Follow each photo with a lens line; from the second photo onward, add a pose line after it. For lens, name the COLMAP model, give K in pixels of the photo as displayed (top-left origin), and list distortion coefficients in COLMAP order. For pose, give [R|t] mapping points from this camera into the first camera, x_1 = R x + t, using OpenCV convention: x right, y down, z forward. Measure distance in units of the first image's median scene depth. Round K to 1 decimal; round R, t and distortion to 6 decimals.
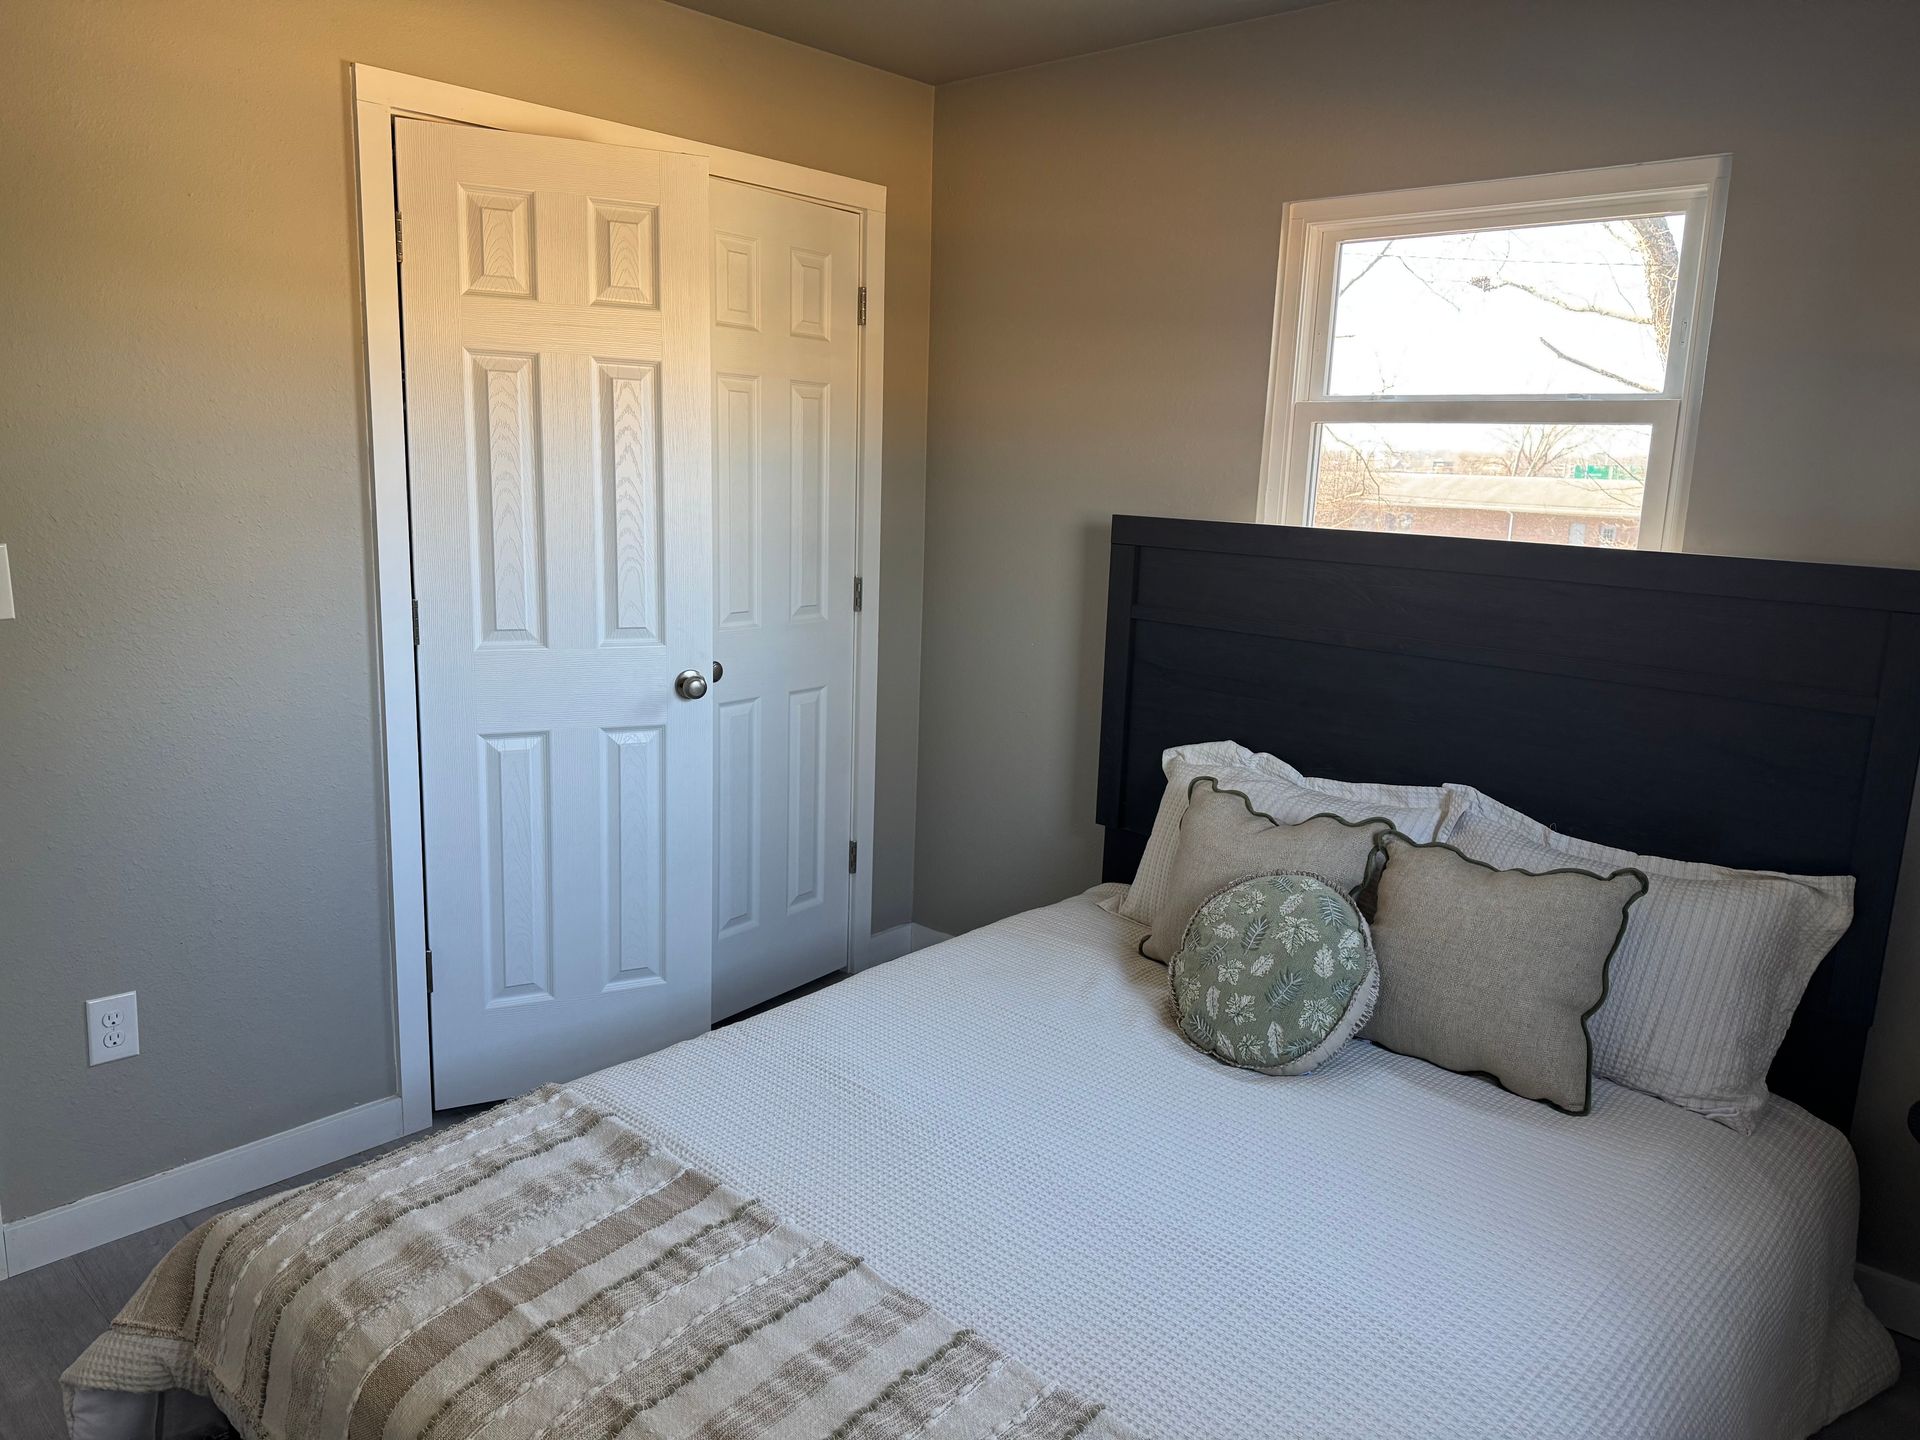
lens RADIAL K [[1392.9, 0, 990.7], [0, 1392.9, 742.1], [0, 0, 1]] dist [0.175772, -0.240936]
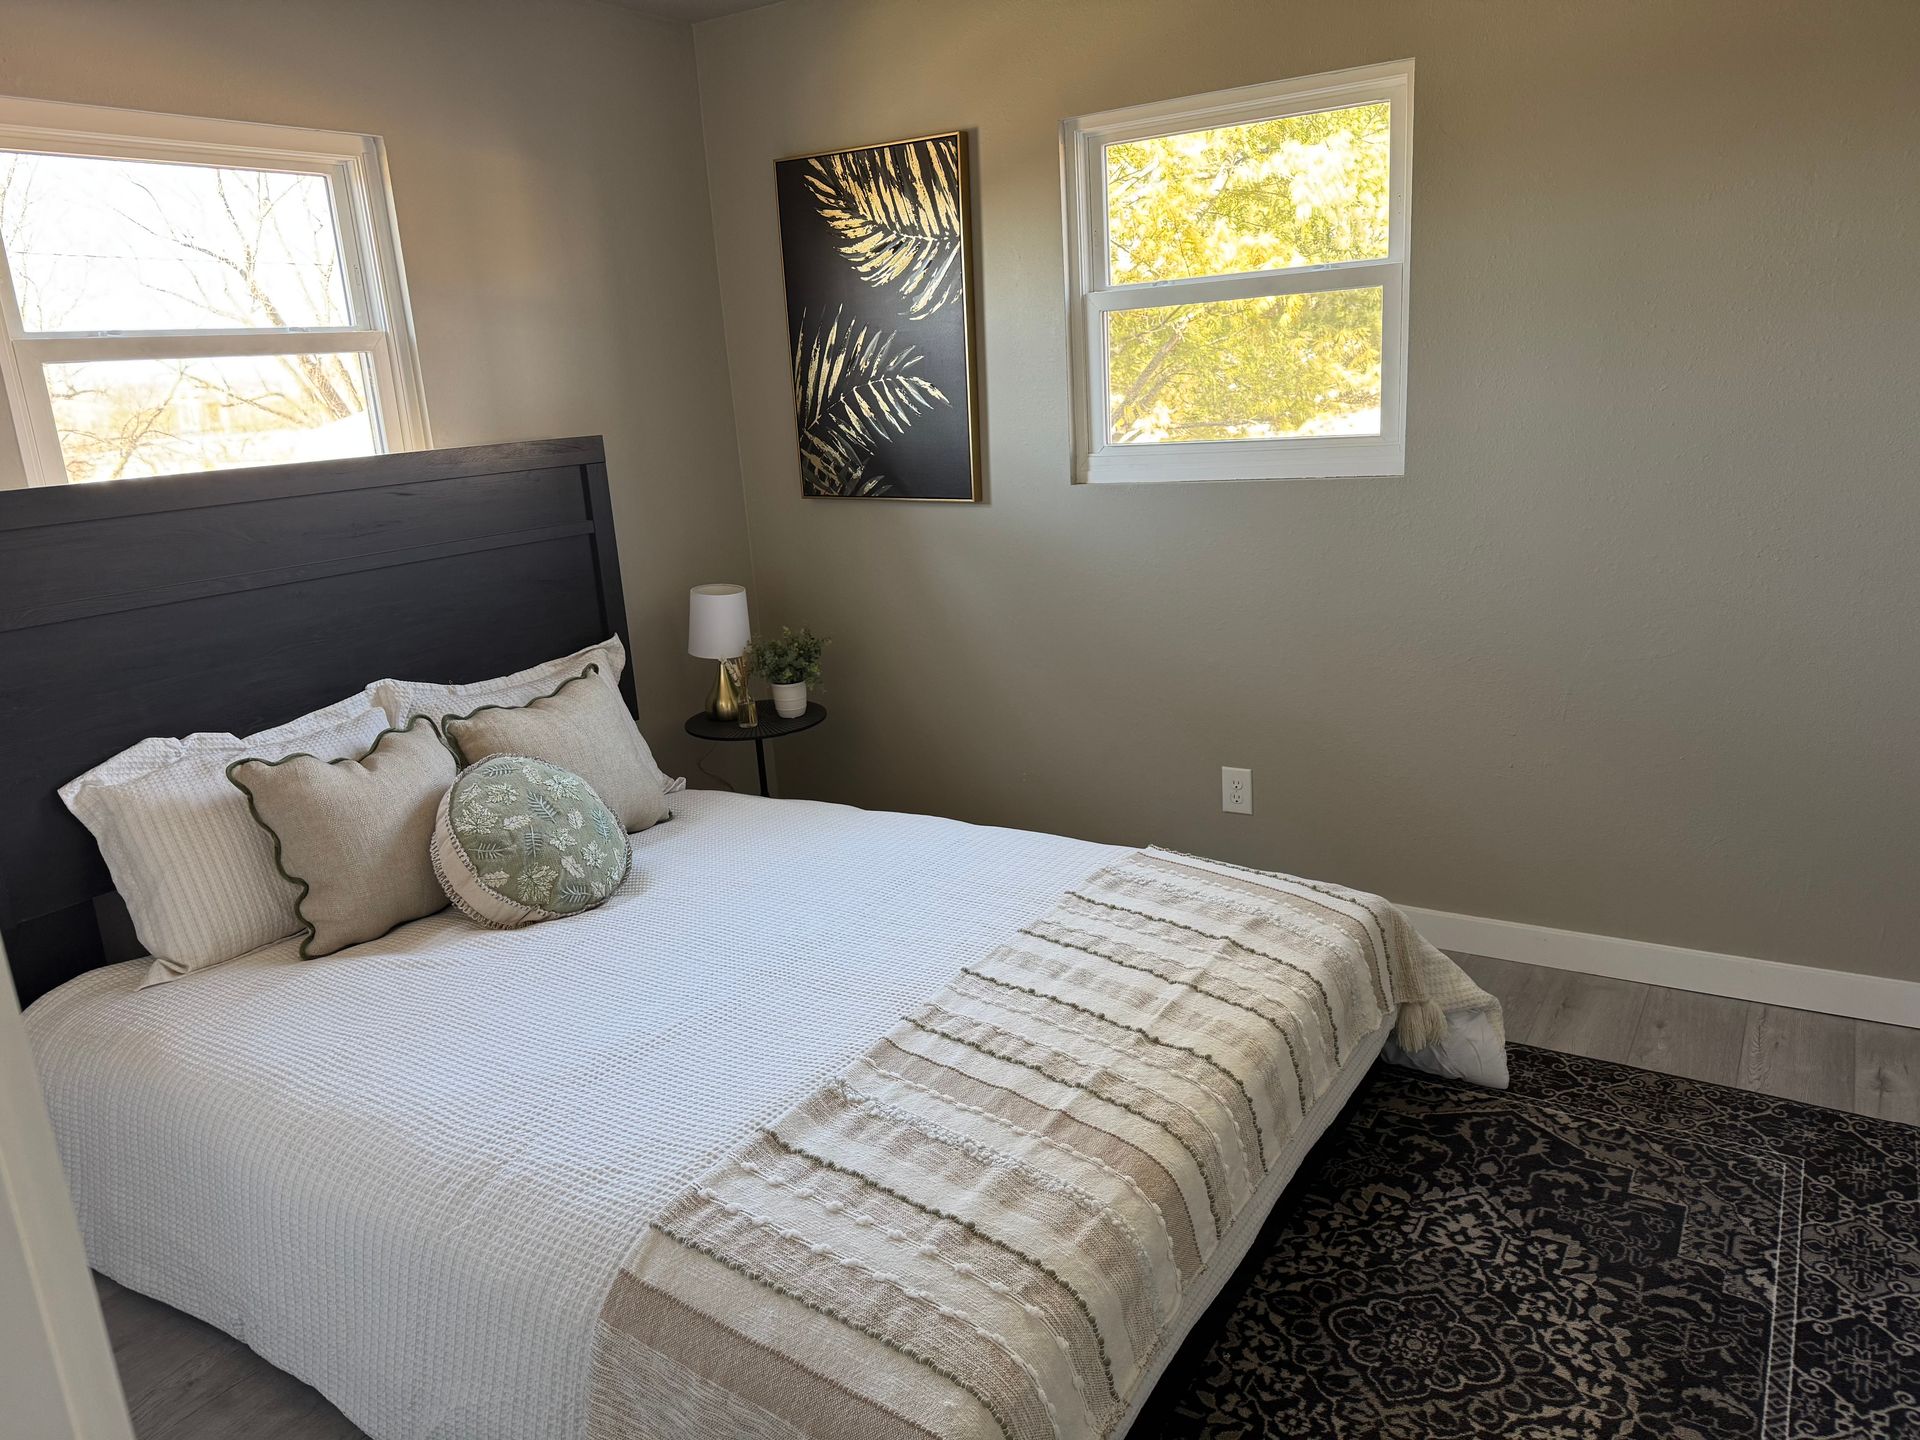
lens RADIAL K [[1330.3, 0, 905.5], [0, 1330.3, 723.7], [0, 0, 1]] dist [0.349712, -0.366826]
pose [[-0.145839, -0.283483, 0.947823, -0.865127], [0.268616, 0.910728, 0.313719, -0.190304], [-0.952143, 0.300353, -0.056671, 0.731612]]
